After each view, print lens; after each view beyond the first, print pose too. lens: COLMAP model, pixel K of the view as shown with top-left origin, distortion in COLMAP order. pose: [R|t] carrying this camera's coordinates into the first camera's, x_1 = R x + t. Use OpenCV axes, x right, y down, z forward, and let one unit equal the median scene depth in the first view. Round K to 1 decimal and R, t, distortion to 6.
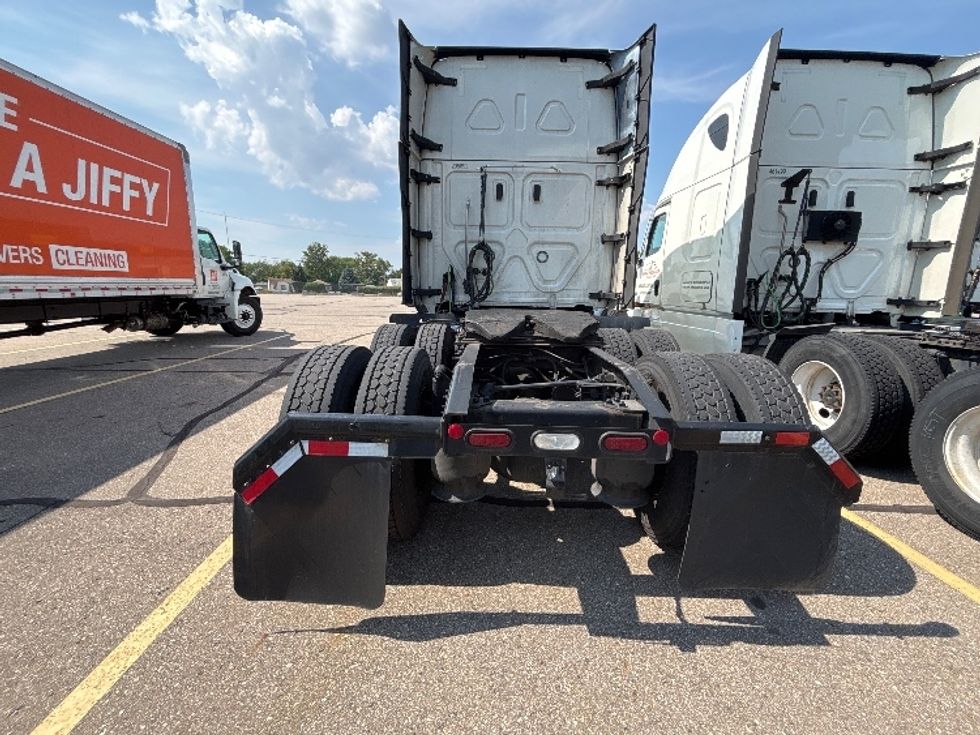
lens RADIAL K [[414.1, 0, 490.0], [0, 414.1, 367.5], [0, 0, 1]] dist [0.000346, -0.000313]
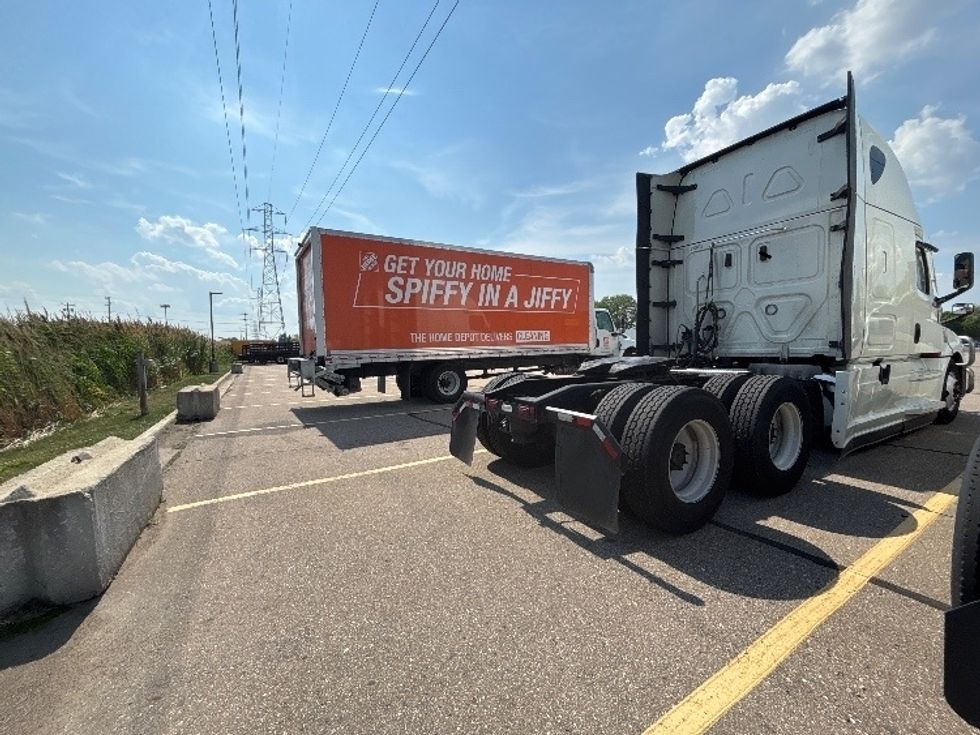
lens RADIAL K [[394.7, 0, 494.5], [0, 394.7, 365.3], [0, 0, 1]] dist [-0.002418, -0.000299]
pose [[0.510544, 0.005644, -0.859833, 0.619705], [-0.128918, 0.989178, -0.070054, 0.030734], [0.850132, 0.146614, 0.505747, -0.074555]]
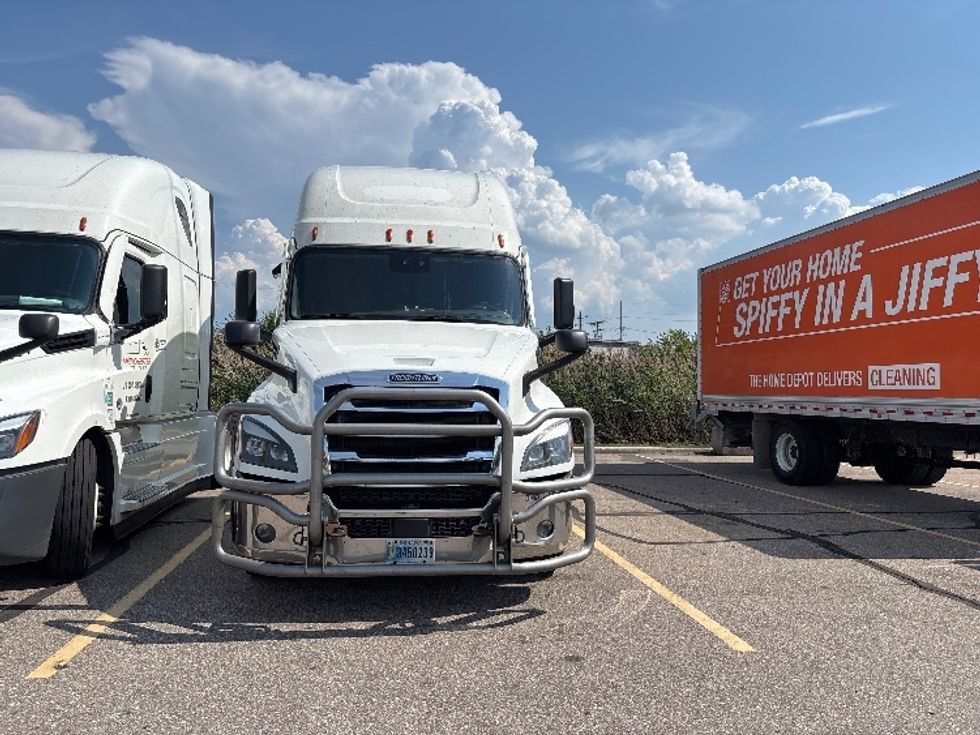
lens RADIAL K [[751.1, 0, 499.2], [0, 751.1, 365.8], [0, 0, 1]] dist [0.041632, -0.007080]
pose [[-0.987726, -0.034631, -0.152307, 0.109967], [-0.058461, 0.986202, 0.154883, -0.555064], [0.144842, 0.161886, -0.976122, 2.789571]]
